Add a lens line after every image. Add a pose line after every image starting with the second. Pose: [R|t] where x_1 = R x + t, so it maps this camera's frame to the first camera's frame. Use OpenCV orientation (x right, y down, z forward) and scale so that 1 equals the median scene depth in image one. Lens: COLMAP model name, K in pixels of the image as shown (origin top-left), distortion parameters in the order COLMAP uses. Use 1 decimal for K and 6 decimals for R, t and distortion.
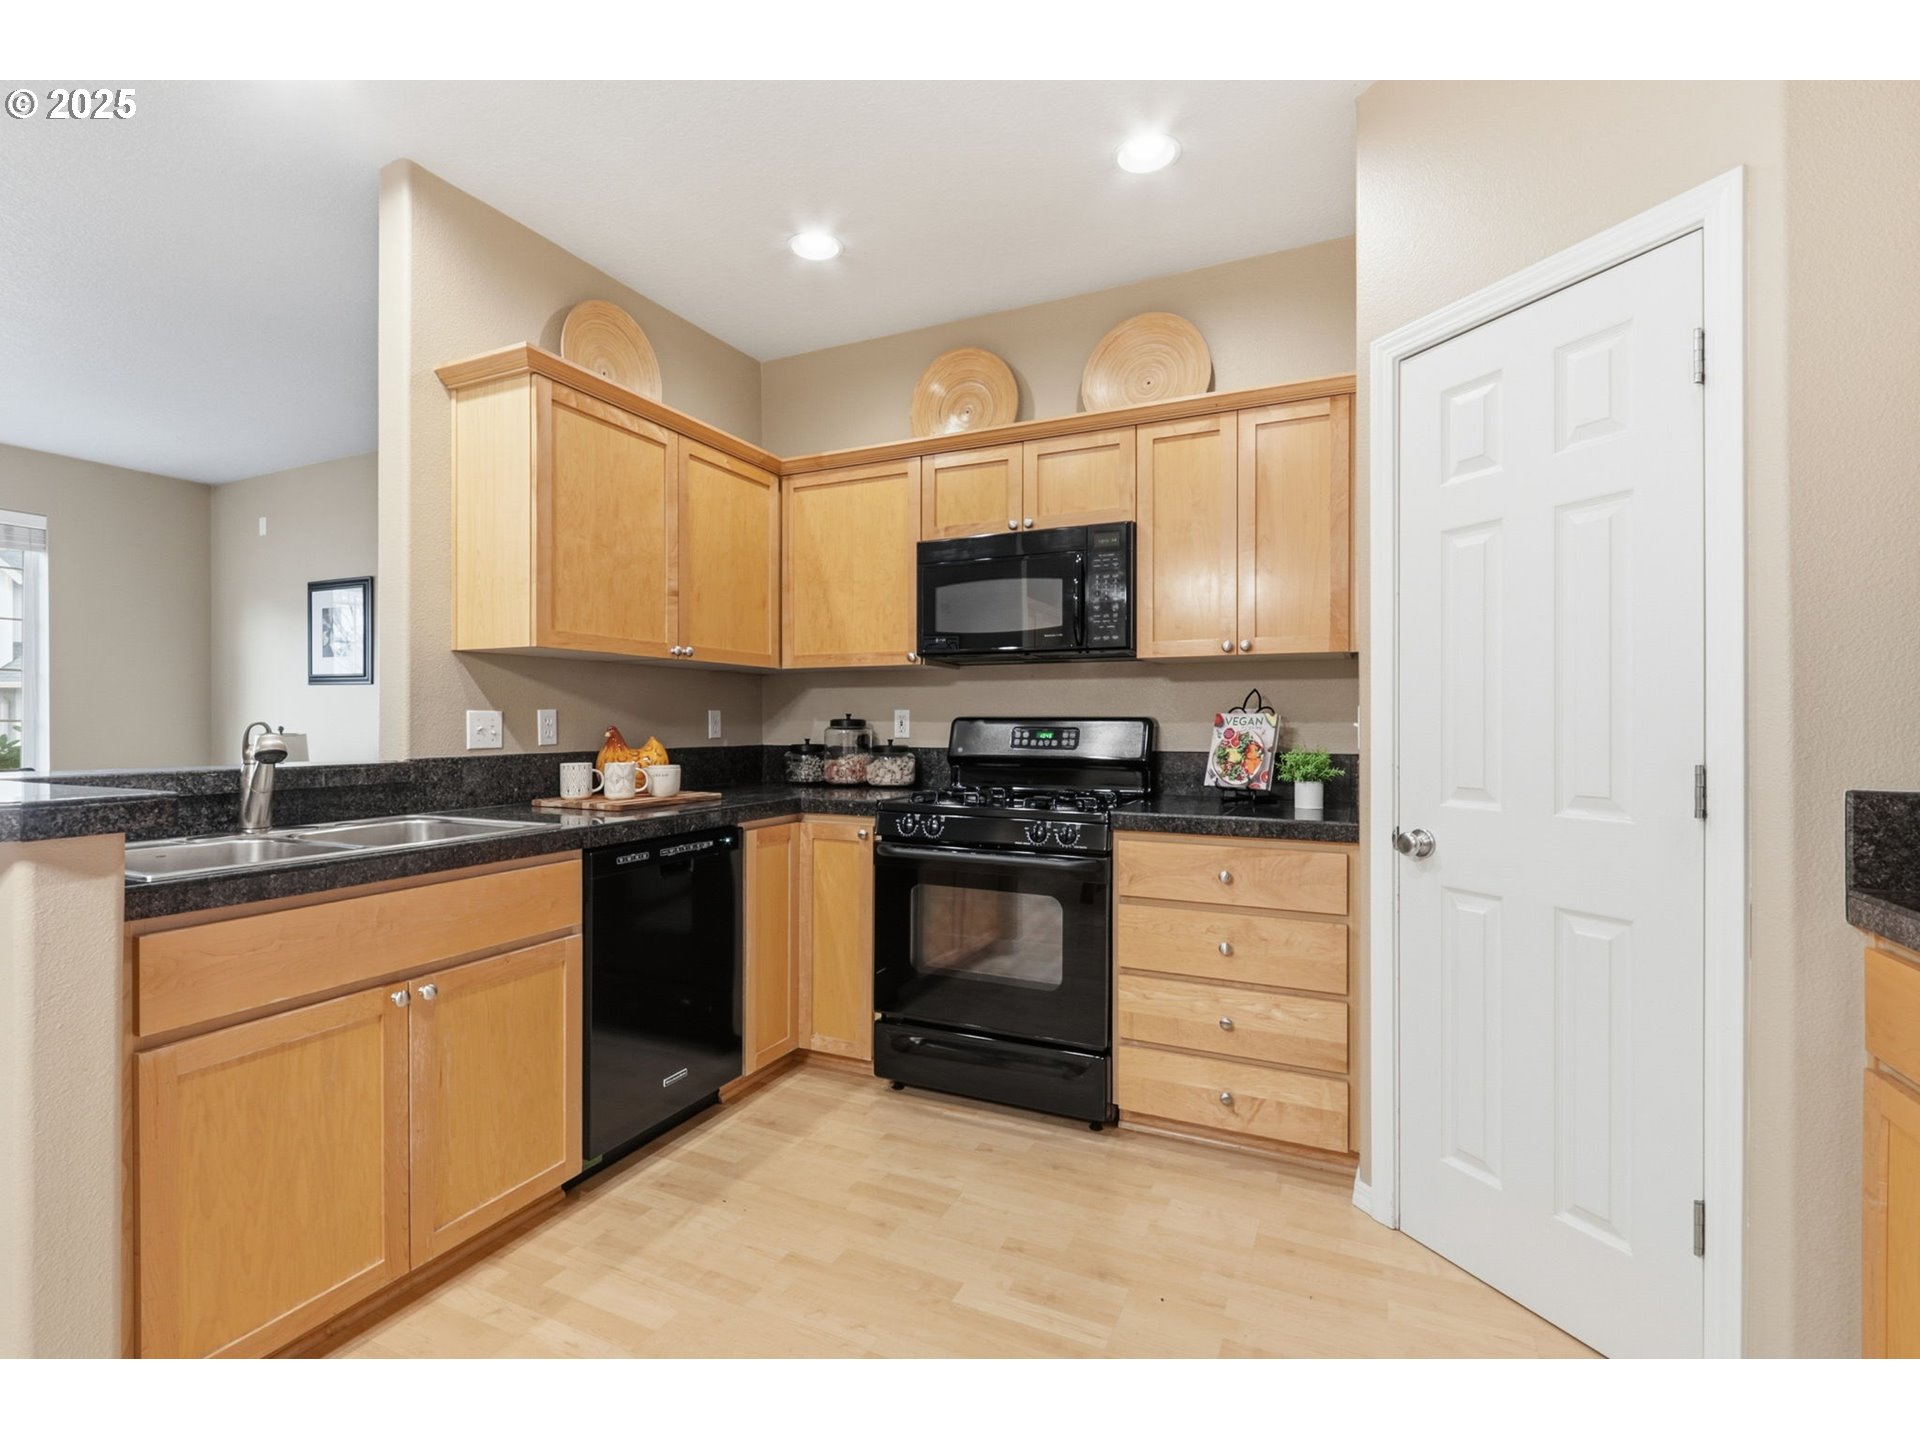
lens RADIAL K [[890.6, 0, 900.5], [0, 890.6, 717.4], [0, 0, 1]] dist [-0.003242, -0.001614]
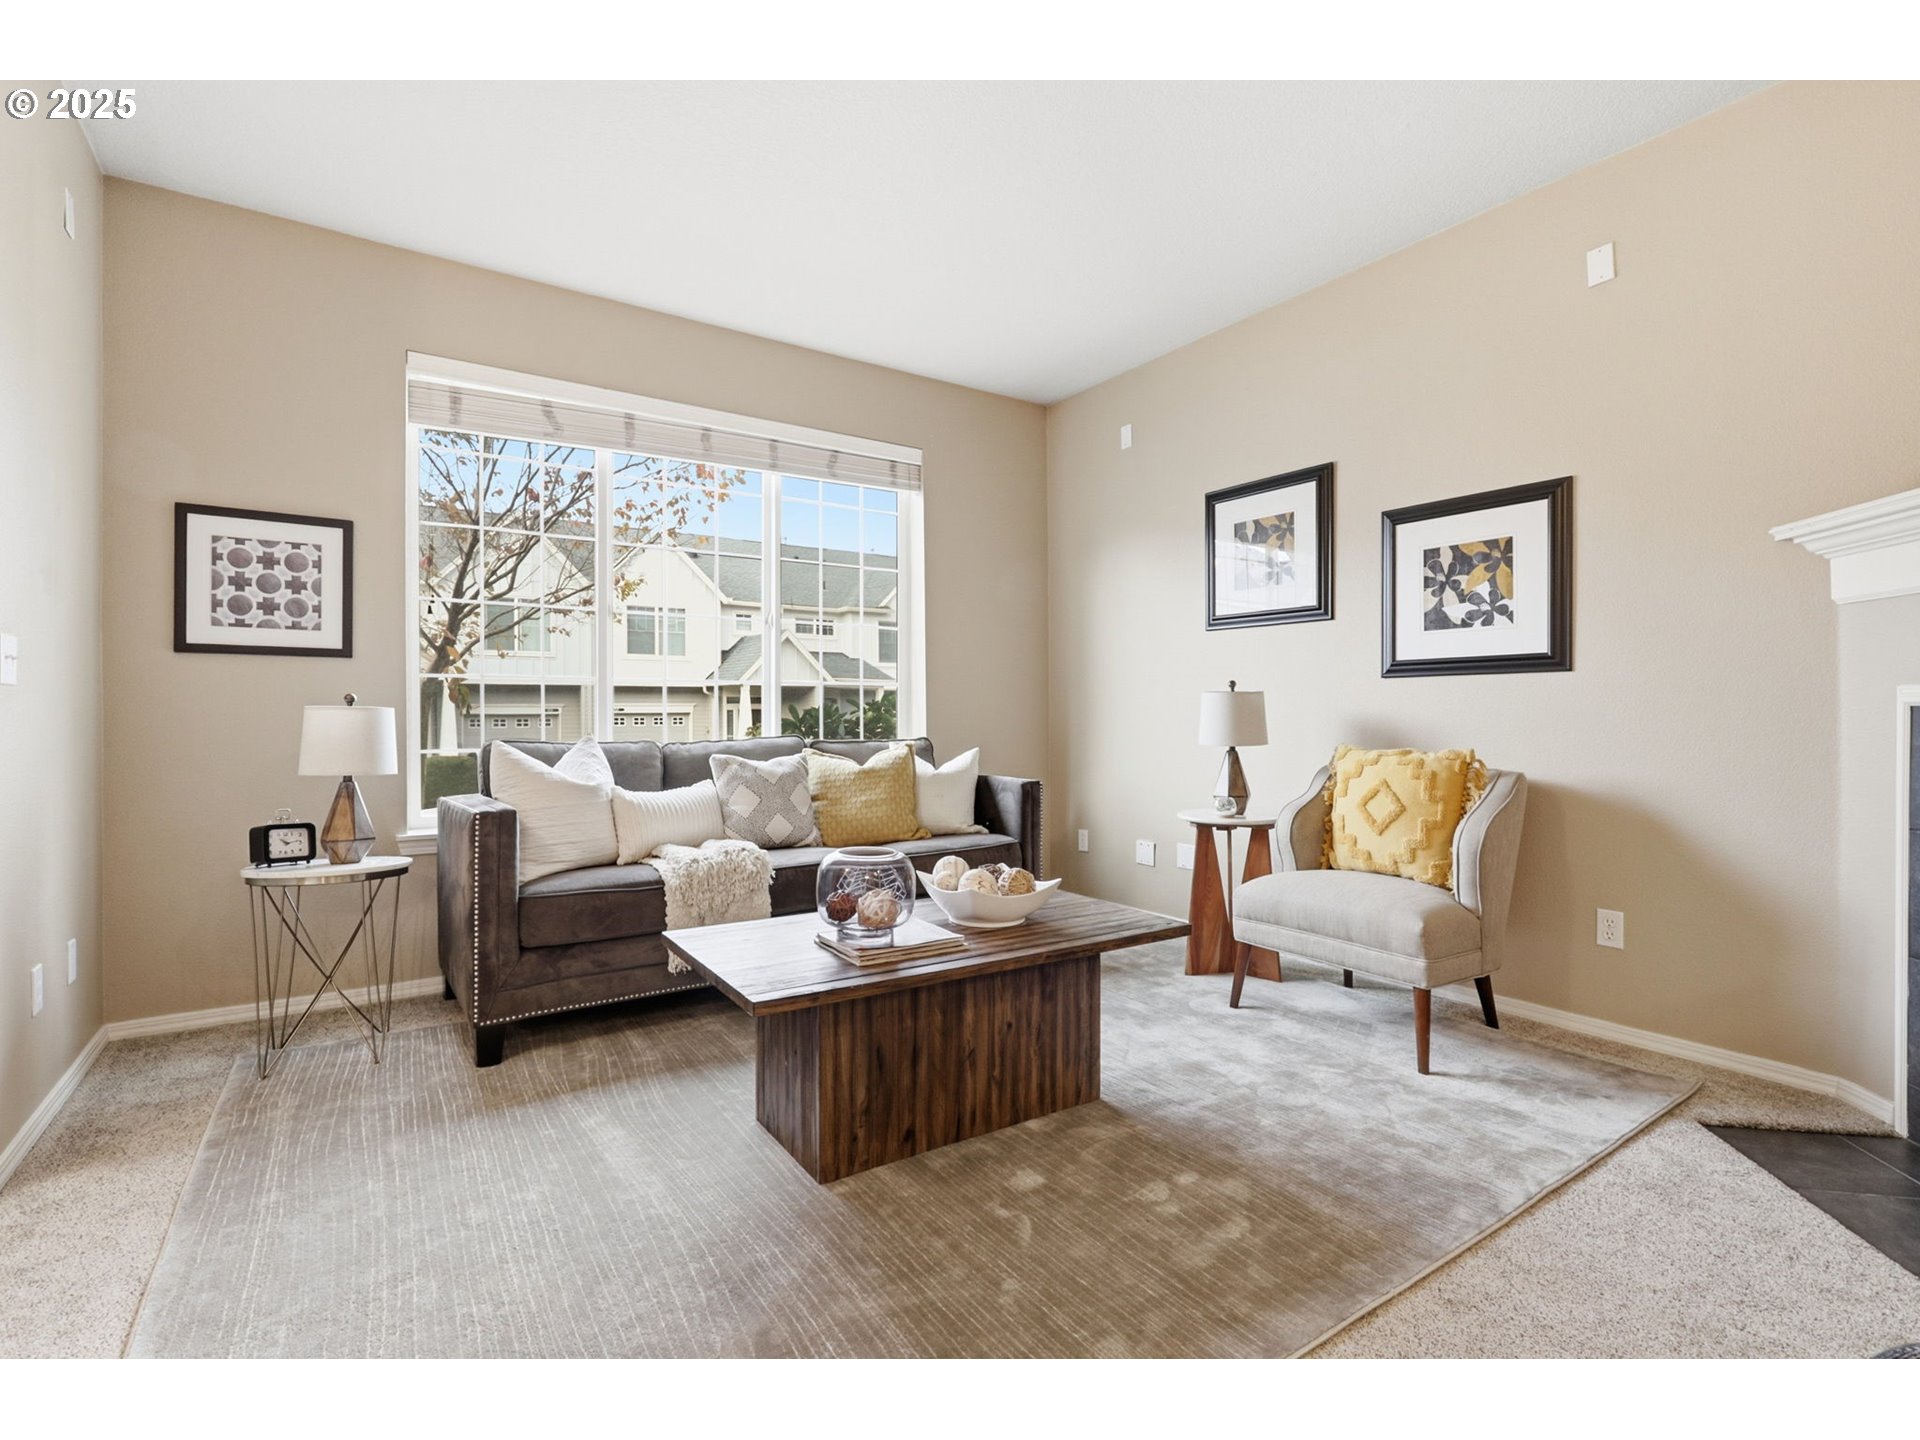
lens RADIAL K [[876.5, 0, 918.4], [0, 876.5, 719.2], [0, 0, 1]] dist [-0.000600, -0.003079]
pose [[0.862075, -0.000919, -0.506779, -0.958246], [0.005676, 0.999953, 0.007842, 0.059779], [0.506748, -0.009637, 0.862040, 0.456027]]
